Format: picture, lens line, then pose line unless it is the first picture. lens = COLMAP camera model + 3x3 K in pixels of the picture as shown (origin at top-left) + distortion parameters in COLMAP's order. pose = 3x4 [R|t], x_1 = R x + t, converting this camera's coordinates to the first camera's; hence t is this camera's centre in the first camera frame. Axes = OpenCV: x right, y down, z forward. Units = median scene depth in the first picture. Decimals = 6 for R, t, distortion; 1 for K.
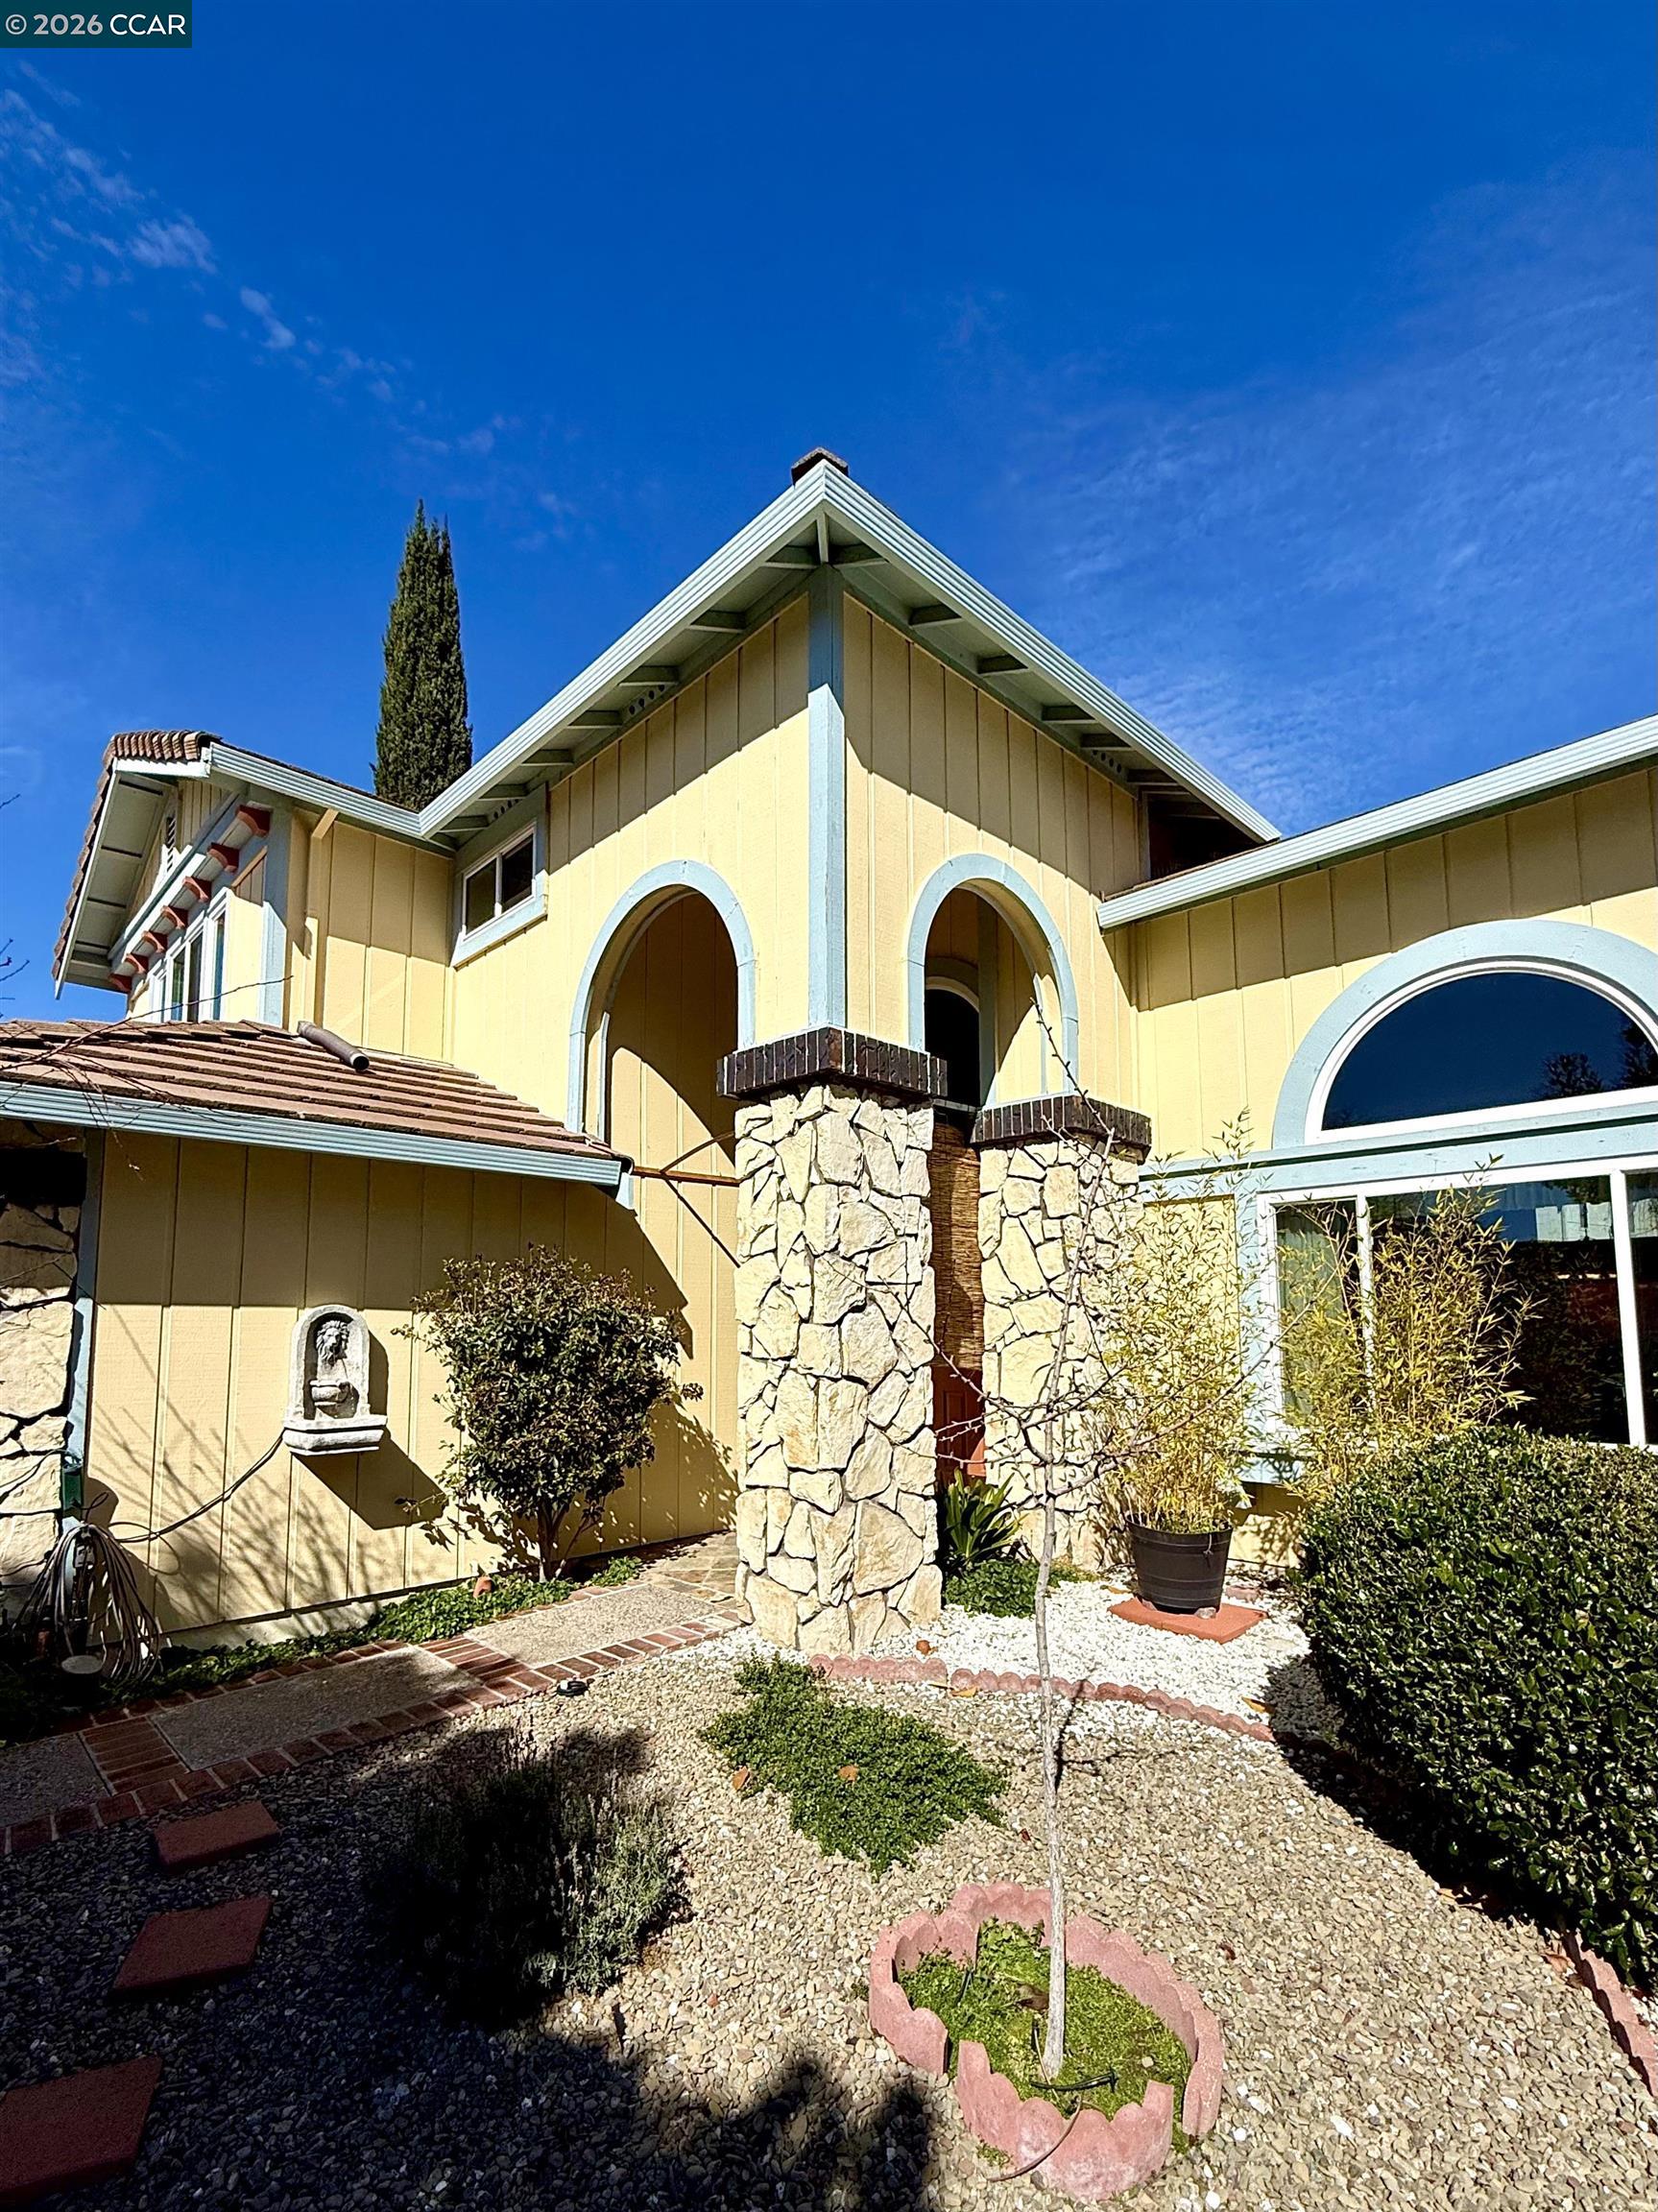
lens RADIAL K [[961.5, 0, 829.0], [0, 961.5, 1106.0], [0, 0, 1]] dist [-0.000428, 0.000074]
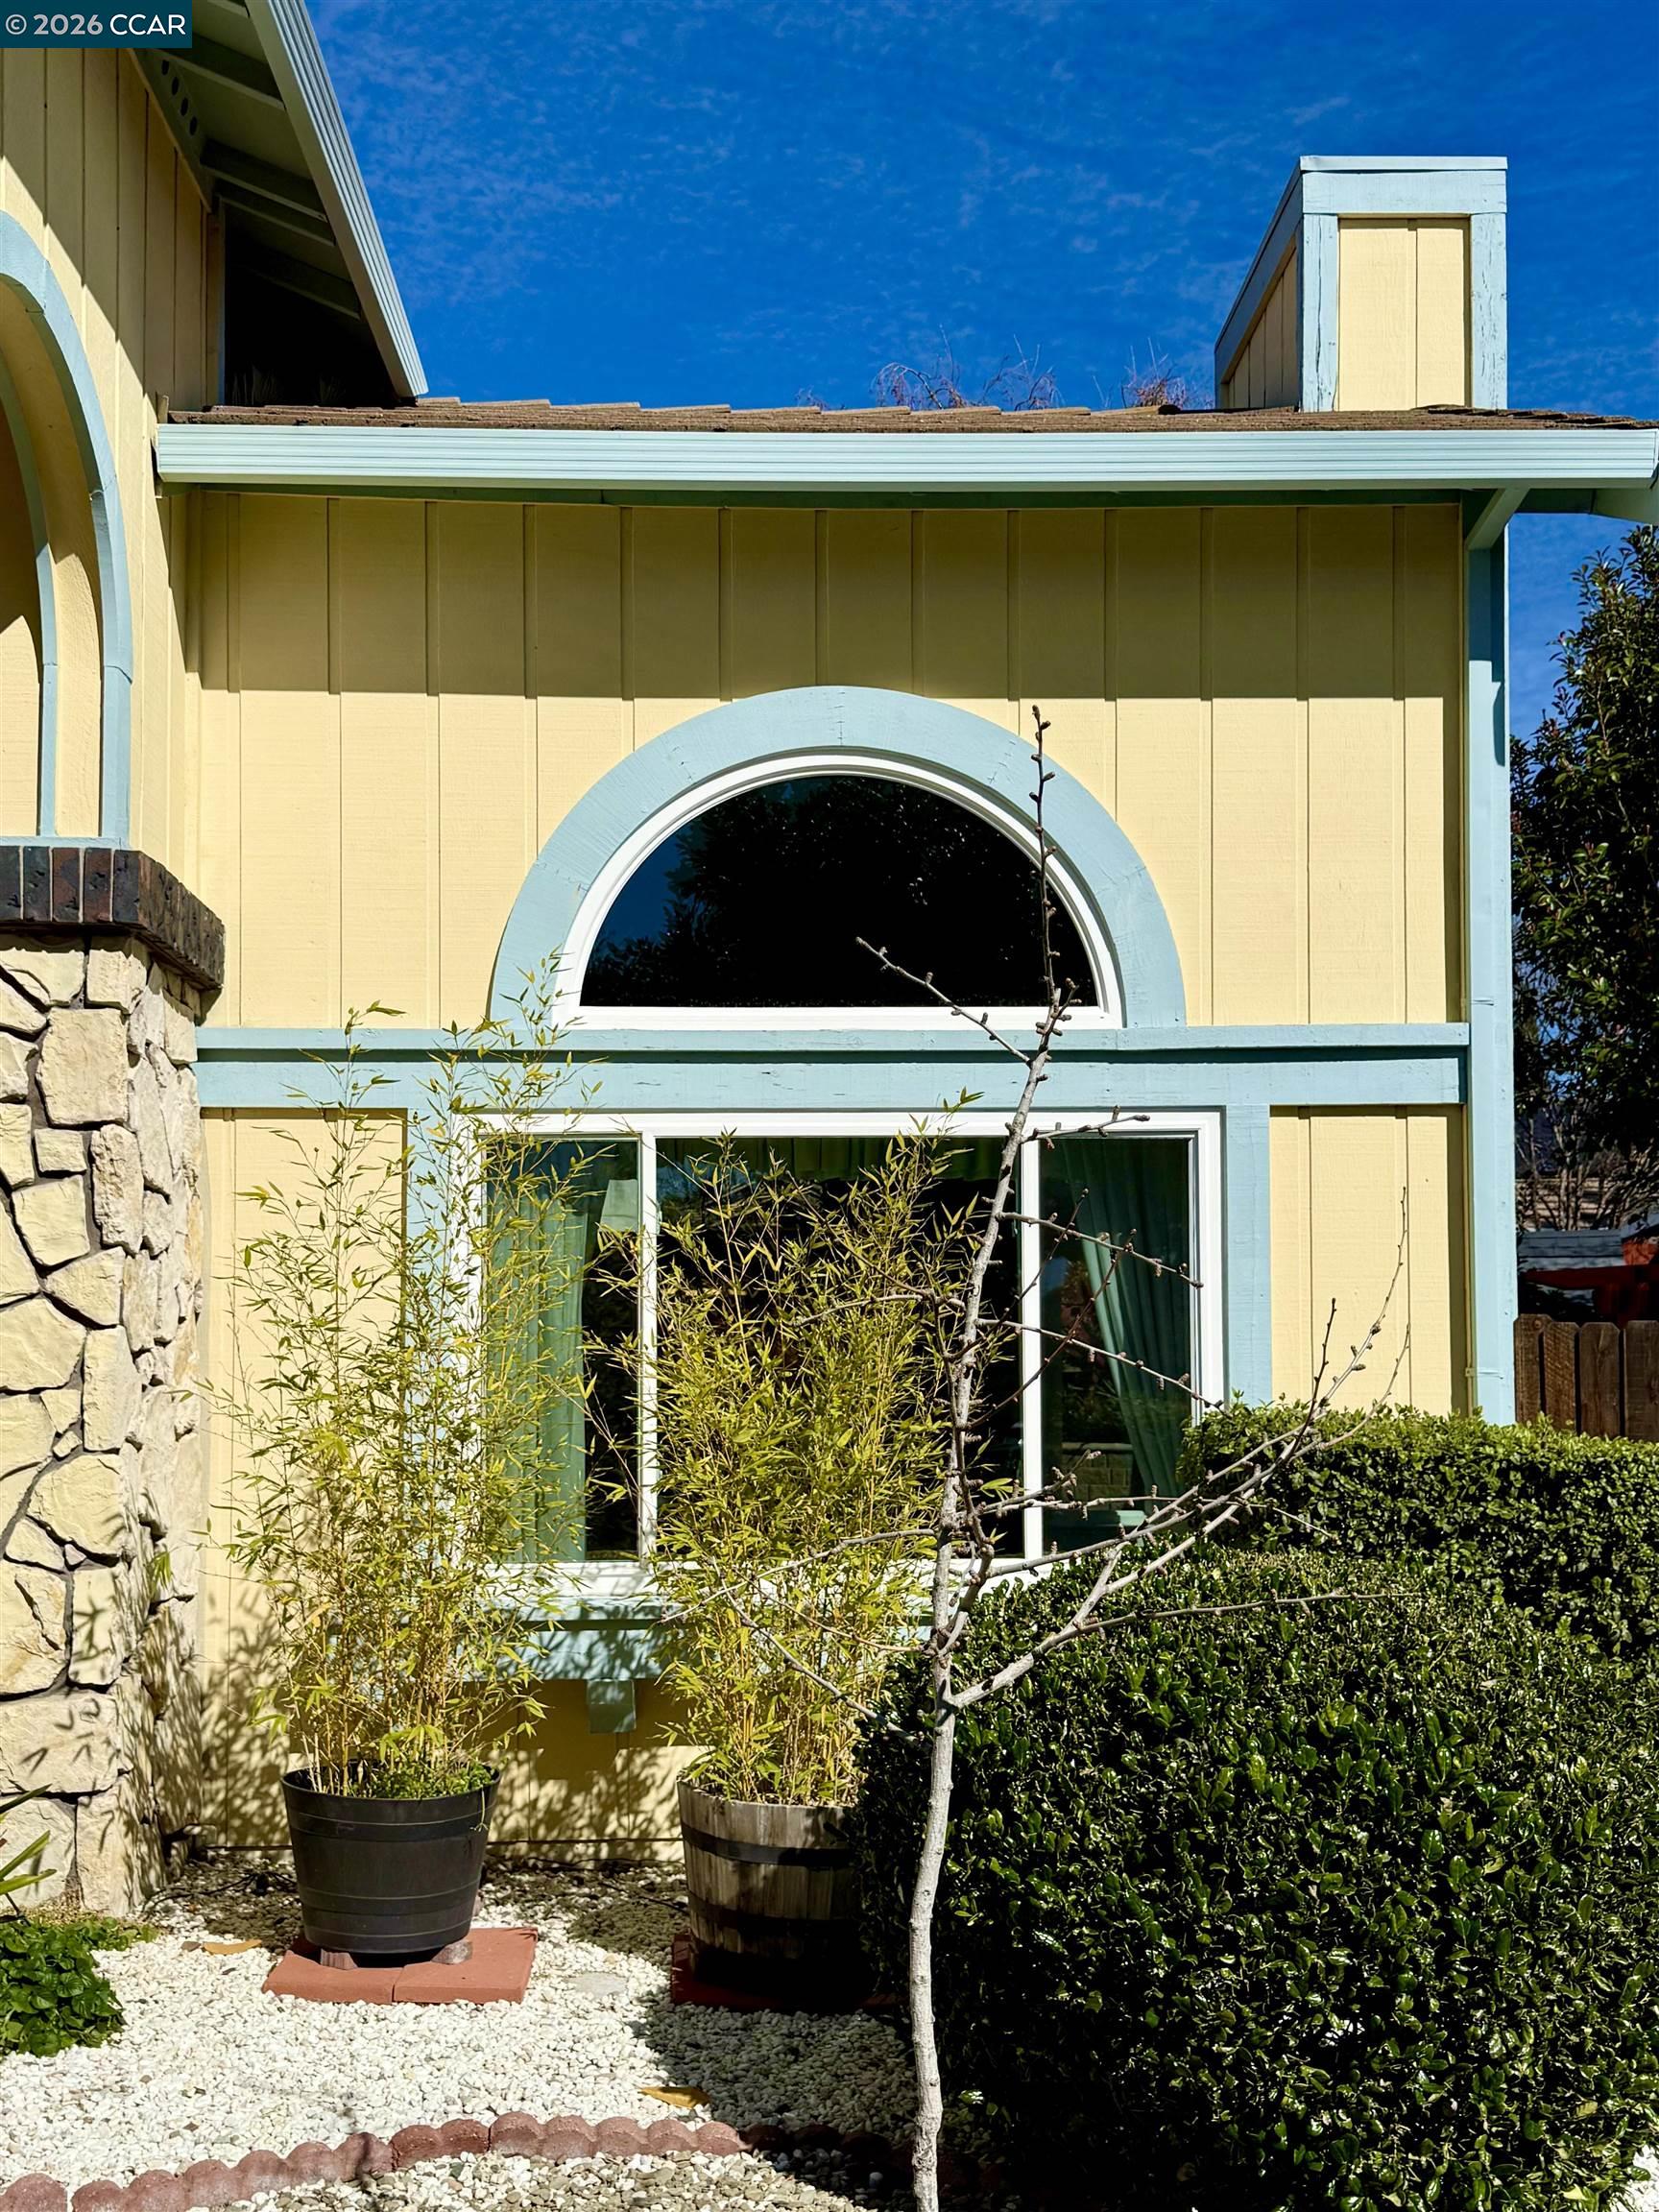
lens RADIAL K [[2052.8, 0, 832.4], [0, 2052.8, 1088.3], [0, 0, 1]] dist [0.107343, -0.220459]
pose [[0.701170, 0.102320, 0.705614, -0.179479], [-0.158434, 0.987266, 0.014275, 0.033546], [-0.695168, -0.121803, 0.708453, 0.117368]]
